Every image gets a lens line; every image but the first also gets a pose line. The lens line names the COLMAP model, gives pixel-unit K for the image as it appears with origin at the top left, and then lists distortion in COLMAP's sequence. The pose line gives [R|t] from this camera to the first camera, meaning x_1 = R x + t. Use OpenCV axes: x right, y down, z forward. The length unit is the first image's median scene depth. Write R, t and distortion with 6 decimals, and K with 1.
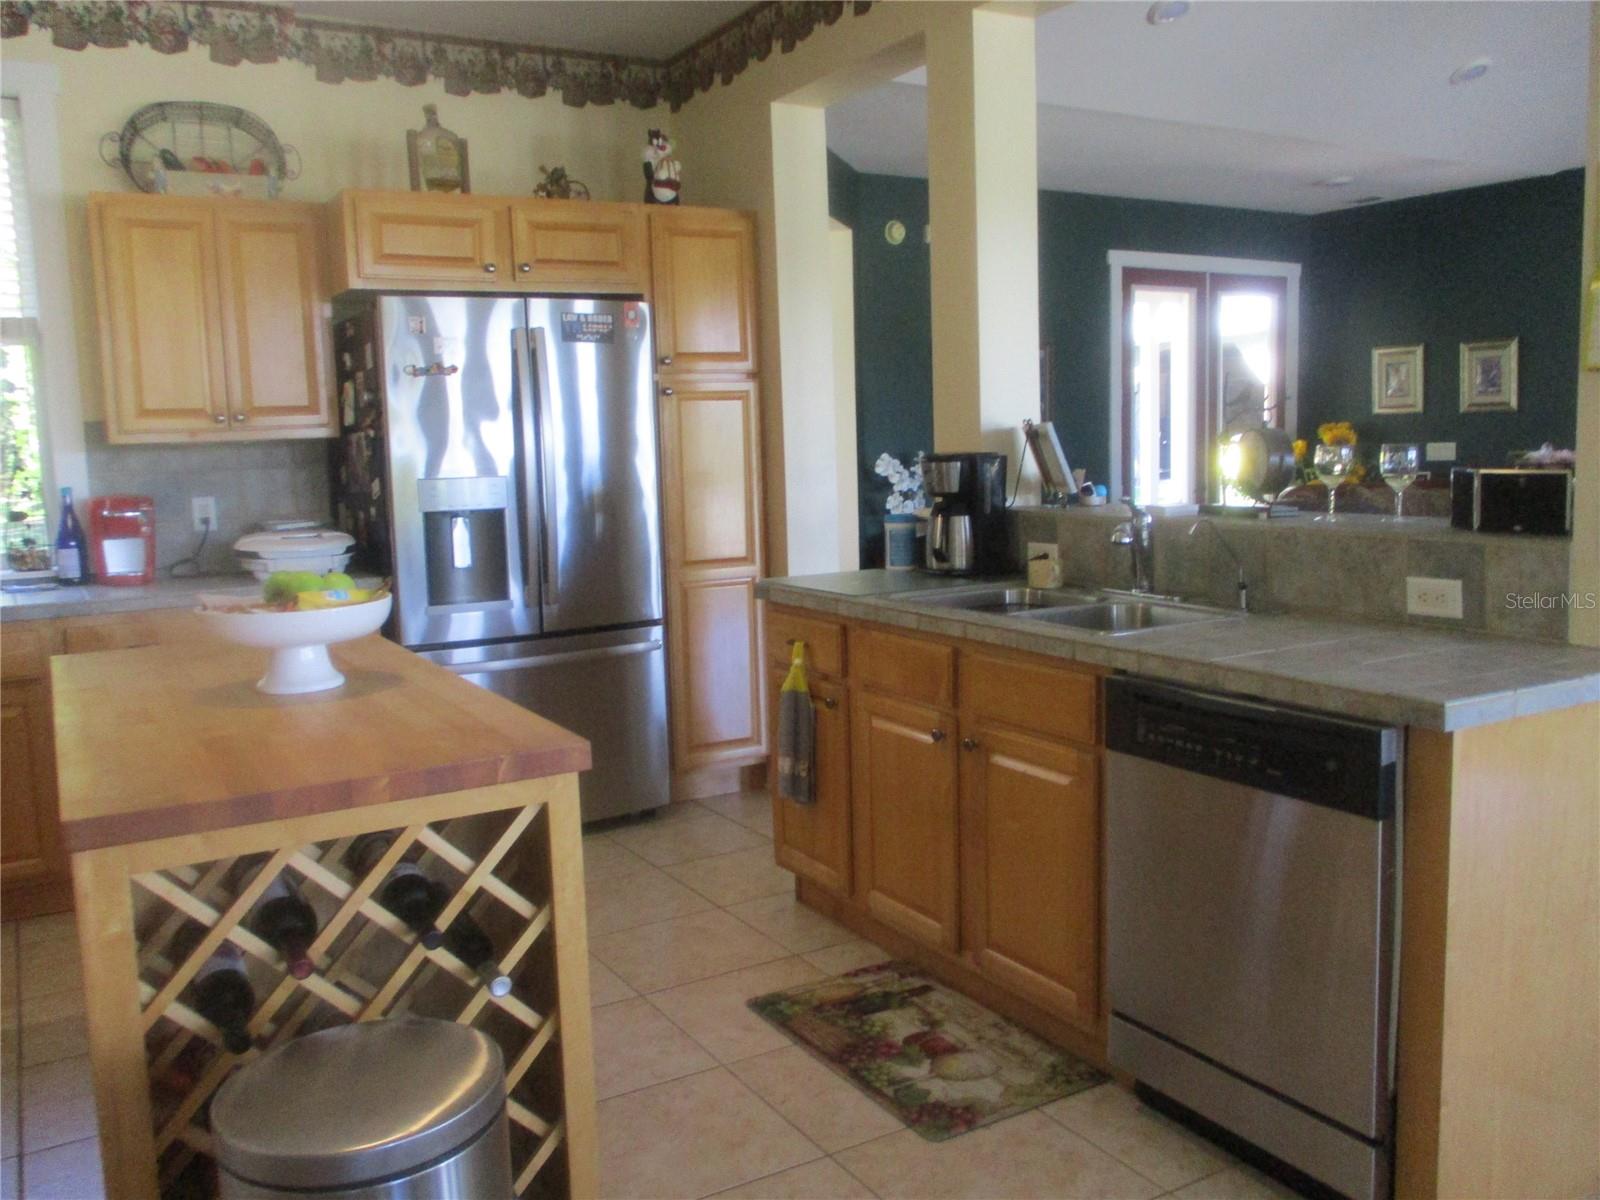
lens RADIAL K [[1349.6, 0, 801.5], [0, 1349.6, 560.2], [0, 0, 1]] dist [0.000535, -0.004254]
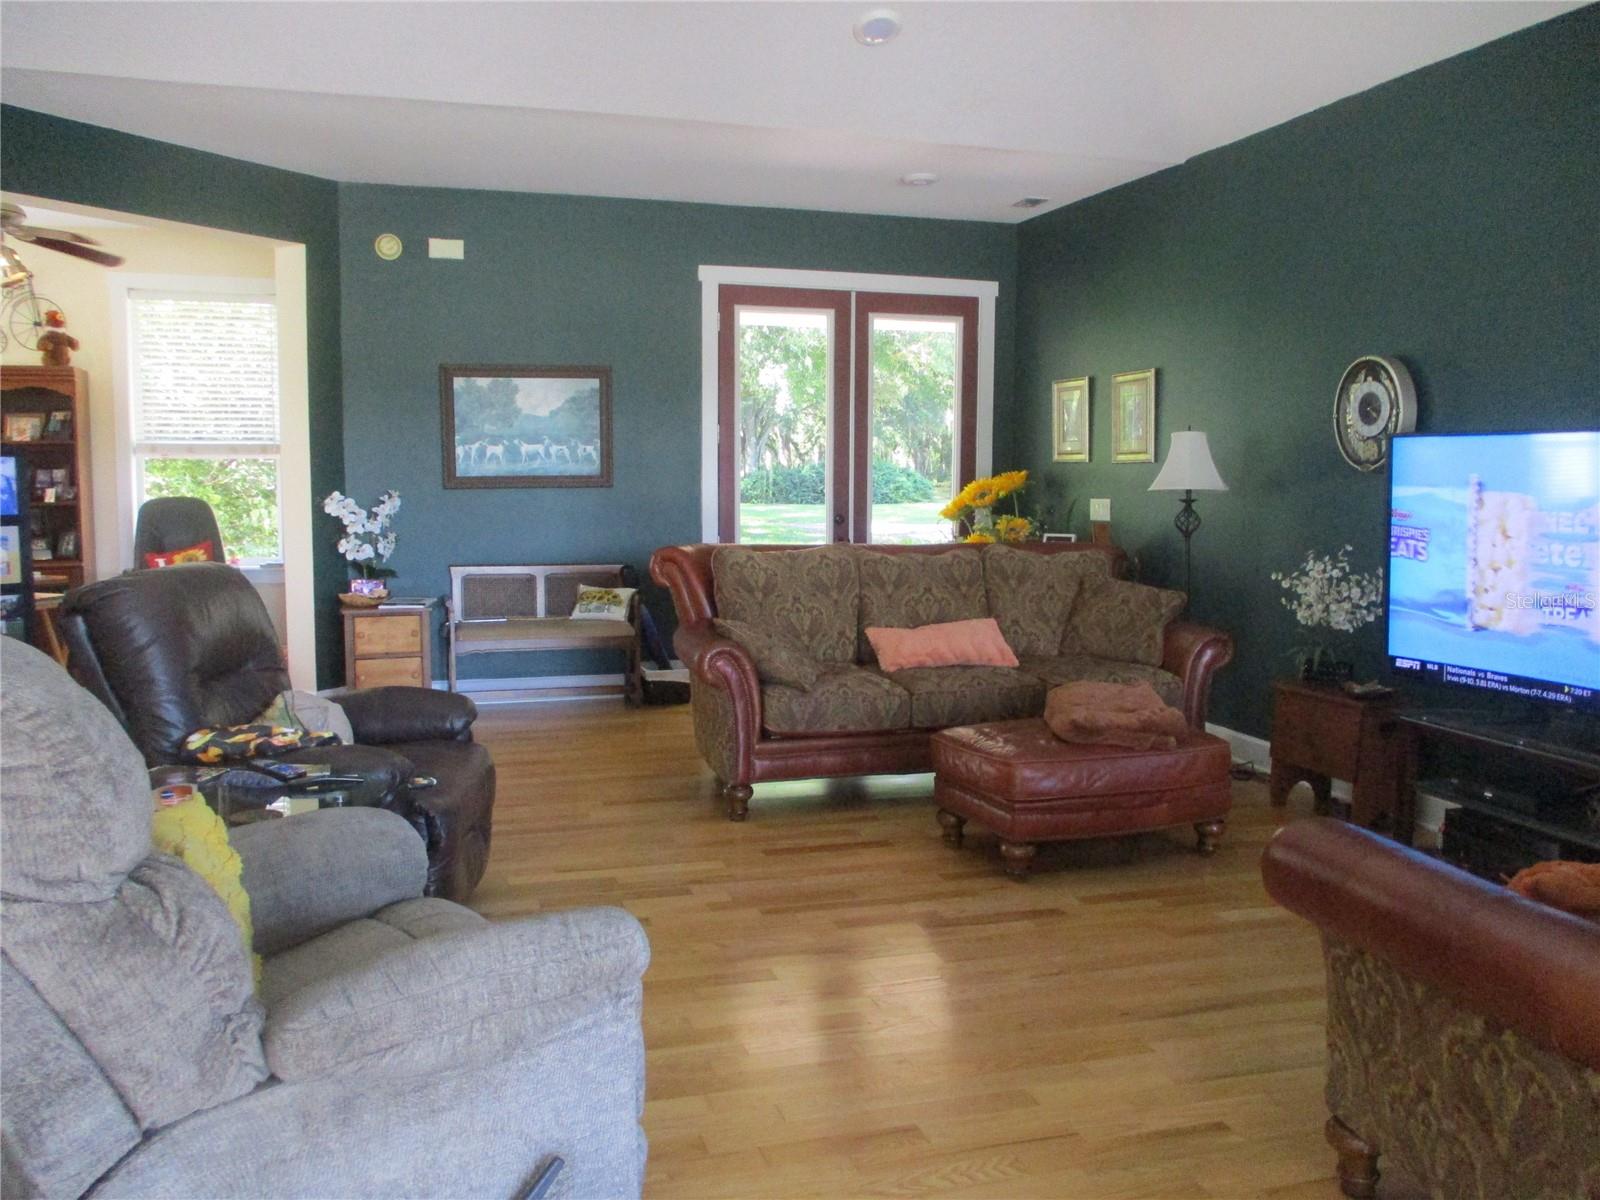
lens RADIAL K [[1348.4, 0, 808.8], [0, 1348.4, 585.0], [0, 0, 1]] dist [-0.025444, 0.000393]
pose [[0.972850, 0.045936, -0.226834, 1.008458], [-0.046063, 0.998927, 0.004735, -0.061414], [0.226808, 0.005842, 0.973922, 0.339730]]
